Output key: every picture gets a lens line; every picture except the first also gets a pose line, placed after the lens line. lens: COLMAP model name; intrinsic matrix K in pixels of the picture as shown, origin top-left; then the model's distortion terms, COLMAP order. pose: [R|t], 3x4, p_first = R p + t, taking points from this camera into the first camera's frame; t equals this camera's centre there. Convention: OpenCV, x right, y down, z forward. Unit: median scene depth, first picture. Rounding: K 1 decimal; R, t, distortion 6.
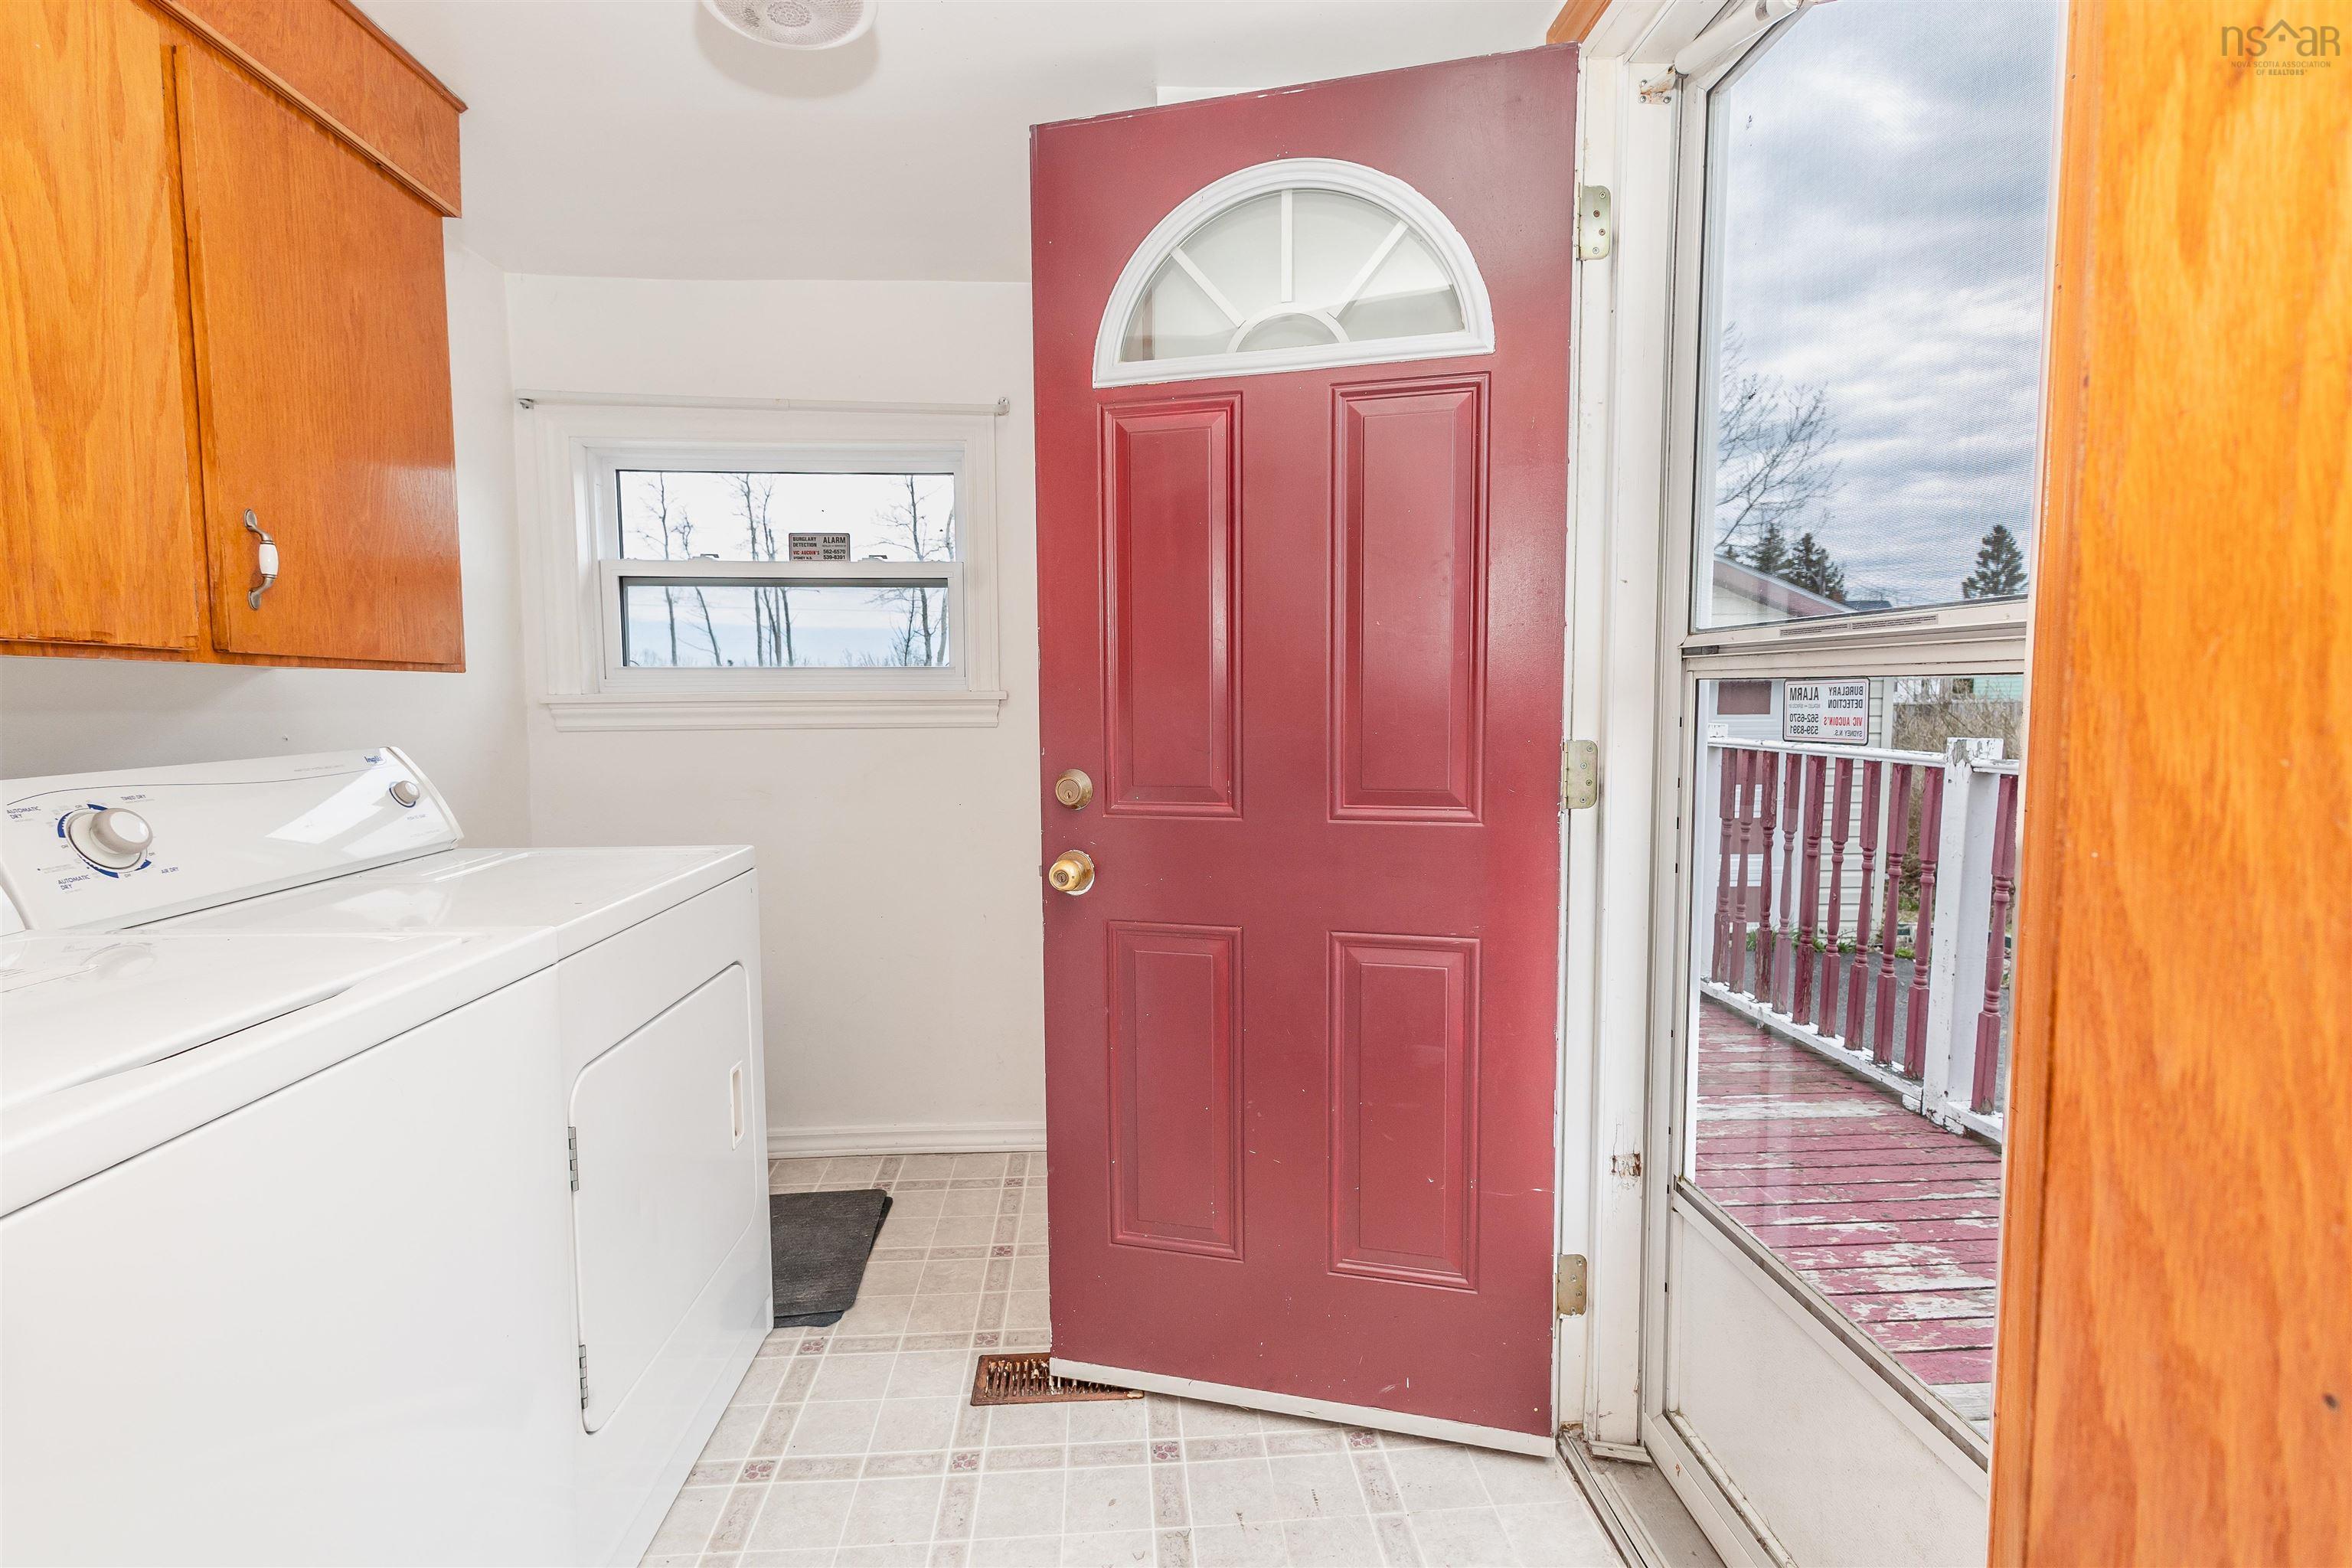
lens RADIAL K [[1098.2, 0, 1144.3], [0, 1098.2, 805.2], [0, 0, 1]] dist [0.014981, -0.002884]
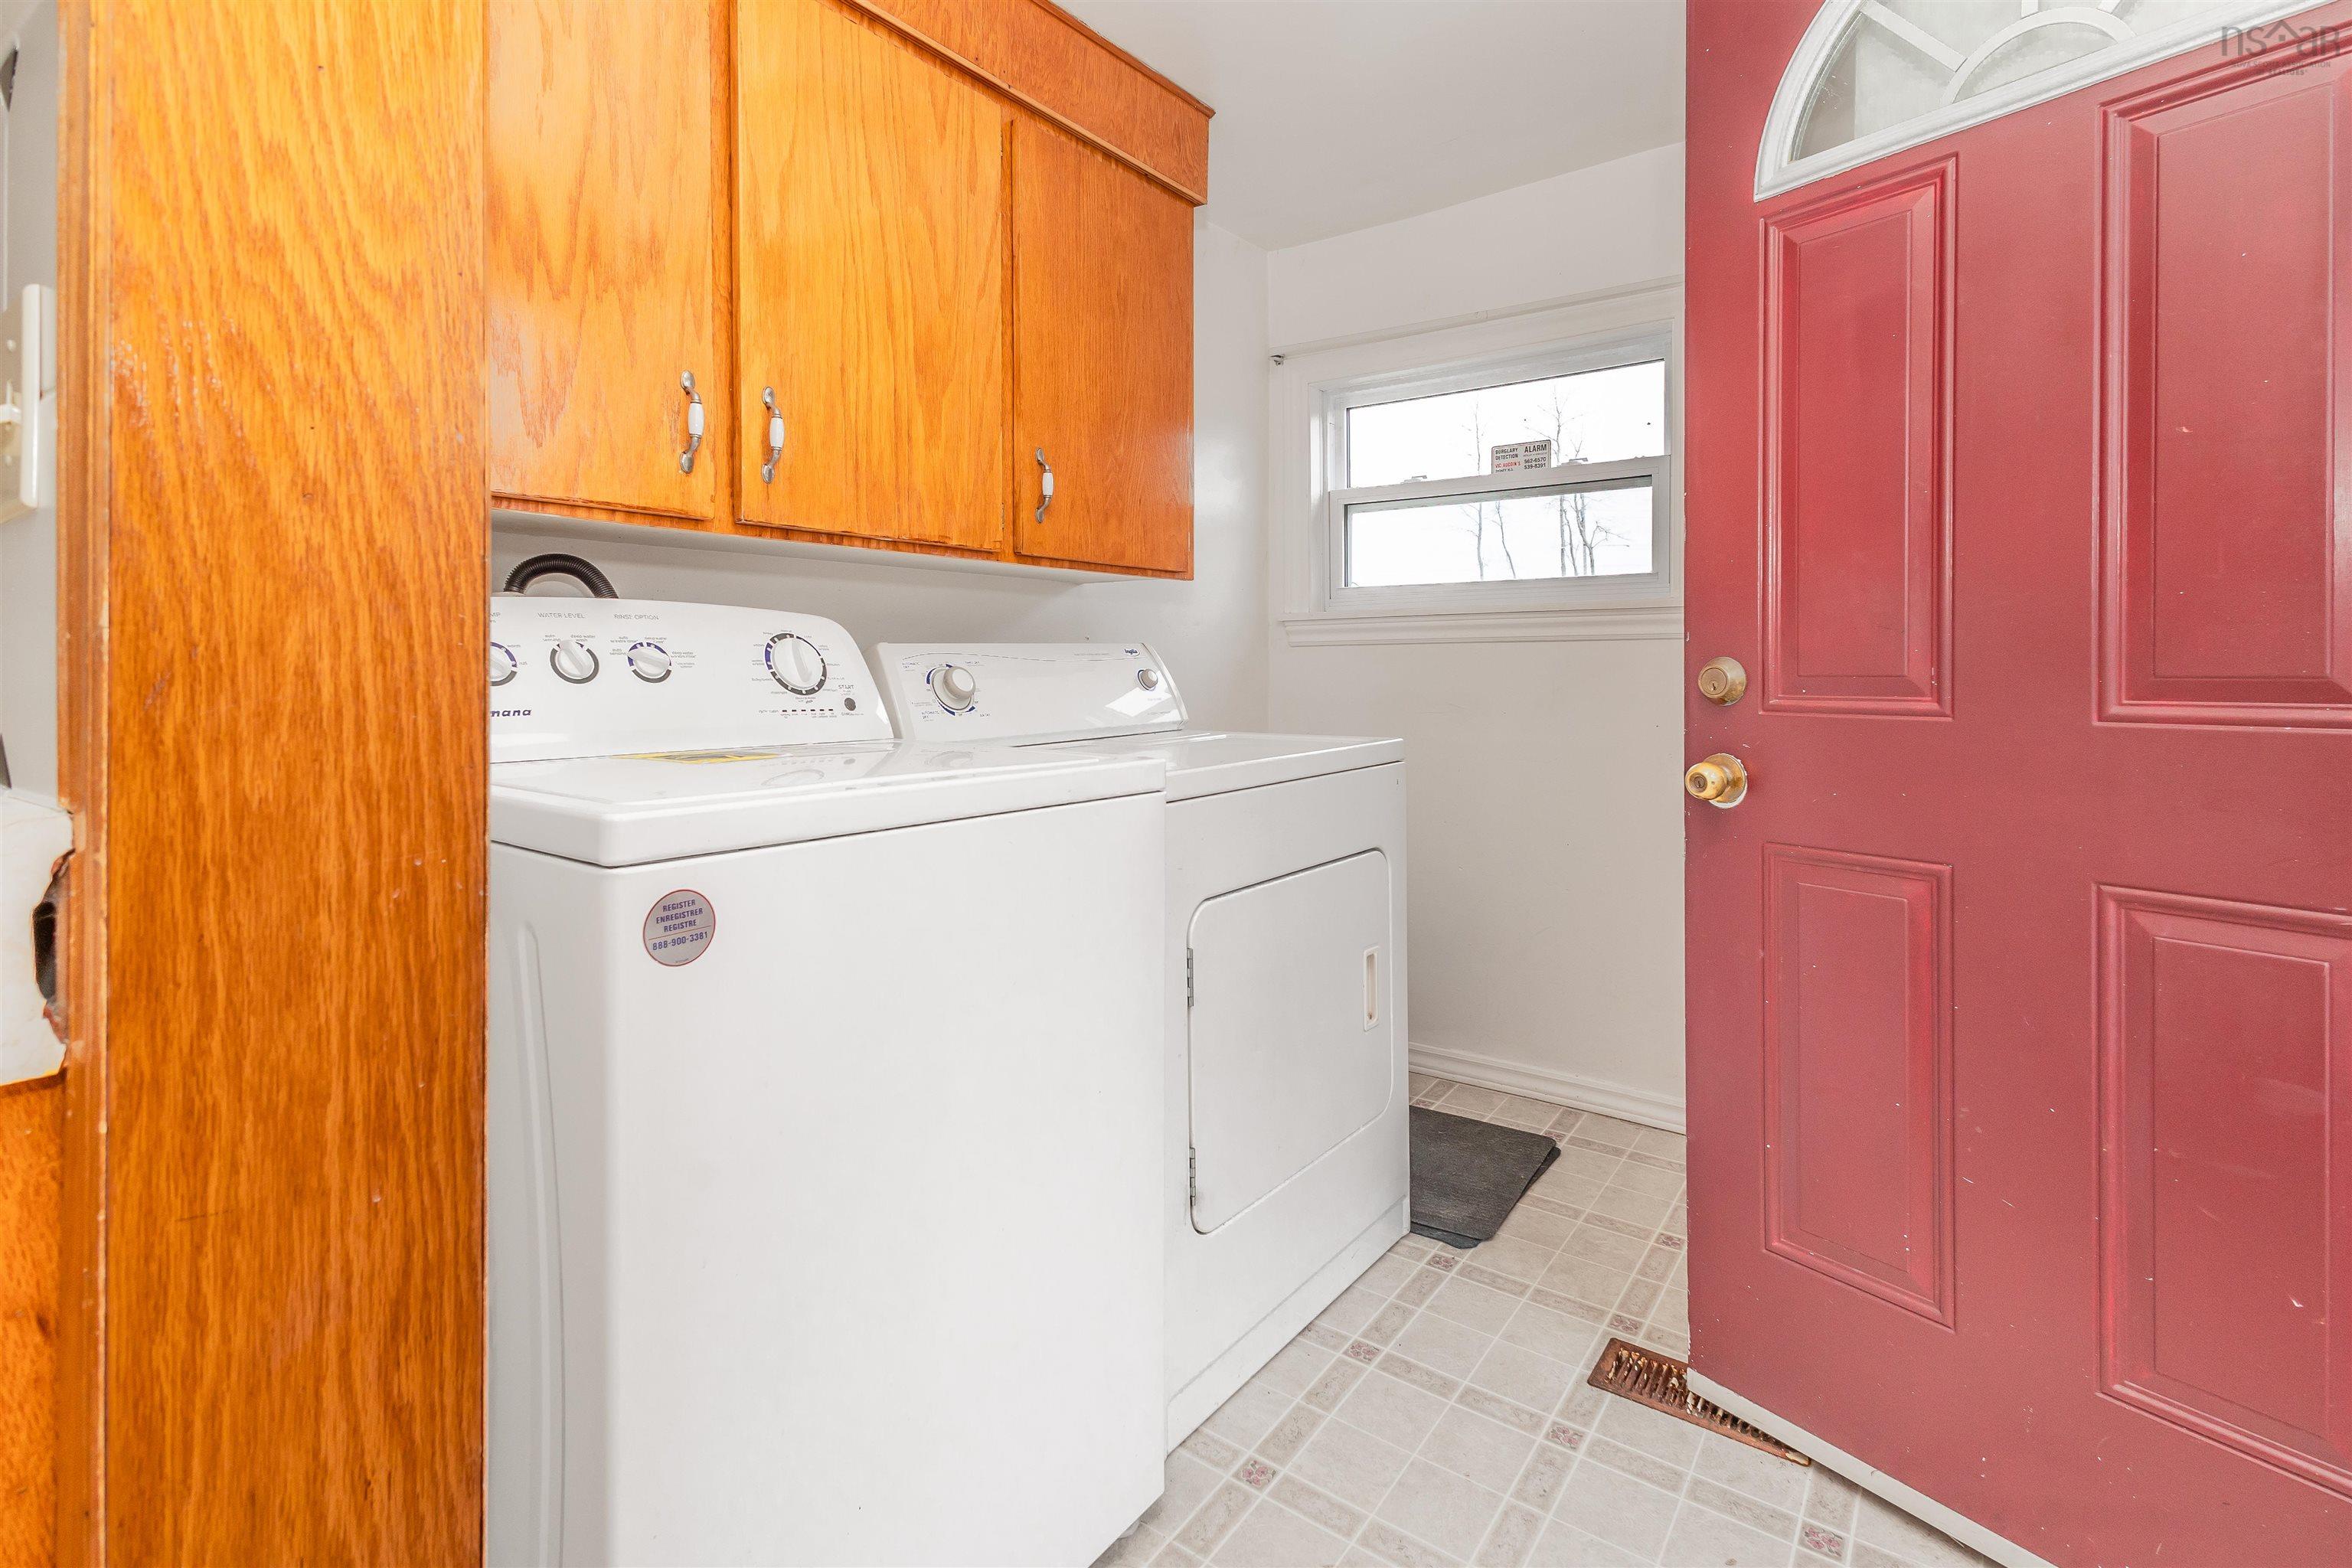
lens RADIAL K [[1098.2, 0, 1113.4], [0, 1098.2, 693.8], [0, 0, 1]] dist [0.014981, -0.002884]
pose [[0.767475, 0.043272, -0.639617, 0.117120], [-0.076504, 0.996772, -0.024361, 0.051233], [0.636498, 0.067630, 0.768308, 0.043102]]
